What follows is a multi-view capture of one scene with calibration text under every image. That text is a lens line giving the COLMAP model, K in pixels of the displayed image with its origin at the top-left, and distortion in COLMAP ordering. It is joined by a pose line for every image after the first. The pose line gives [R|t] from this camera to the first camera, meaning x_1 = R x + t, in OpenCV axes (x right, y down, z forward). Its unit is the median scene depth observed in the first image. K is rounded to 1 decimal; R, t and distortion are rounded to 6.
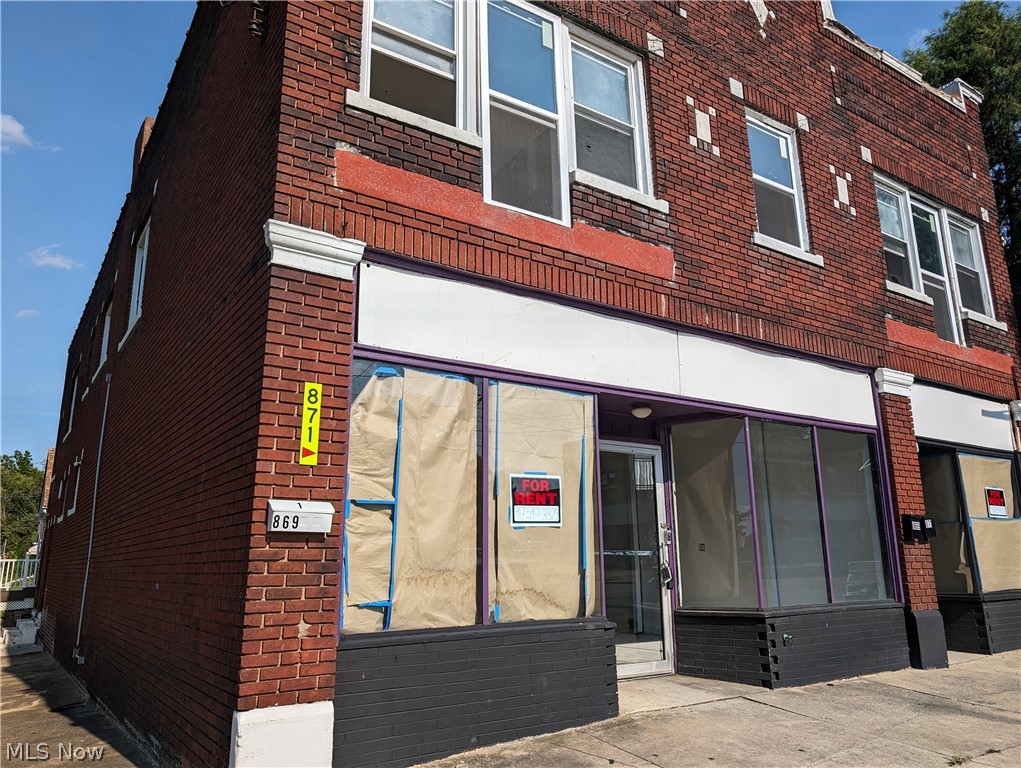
lens RADIAL K [[715.9, 0, 518.7], [0, 715.9, 381.8], [0, 0, 1]] dist [0.018422, -0.014555]
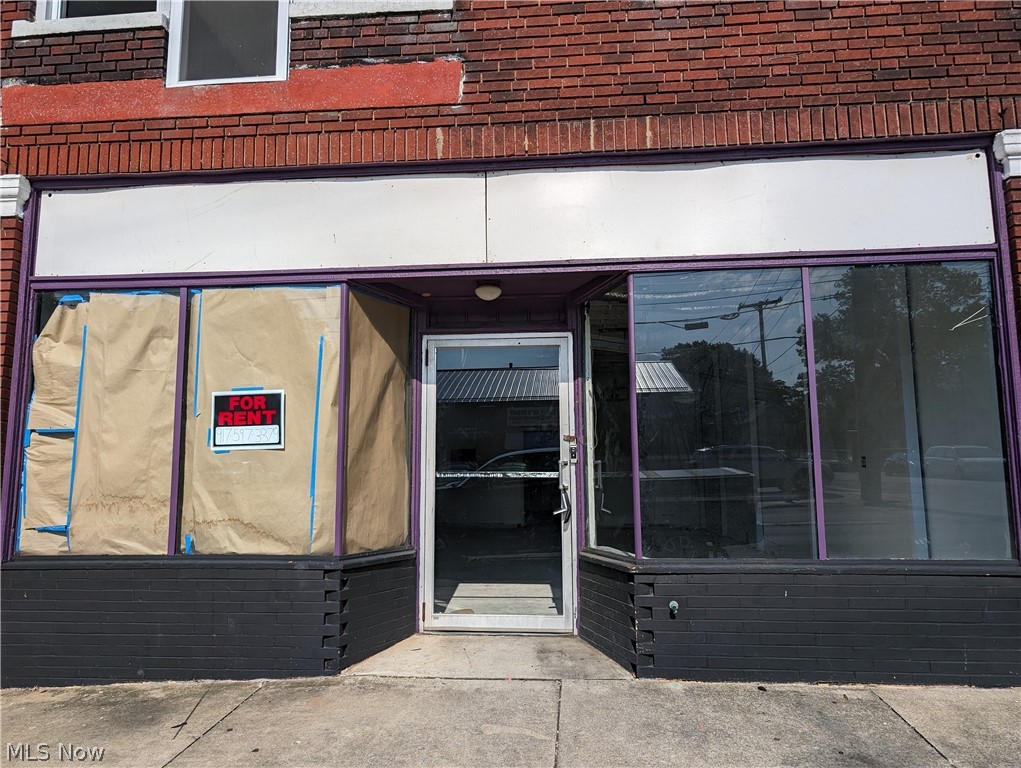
lens RADIAL K [[715.9, 0, 511.1], [0, 715.9, 379.4], [0, 0, 1]] dist [0.018422, -0.014555]
pose [[0.782496, -0.076342, -0.617958, 0.810769], [0.148757, 0.986637, 0.066477, 0.107802], [0.604625, -0.143944, 0.783395, 0.521181]]
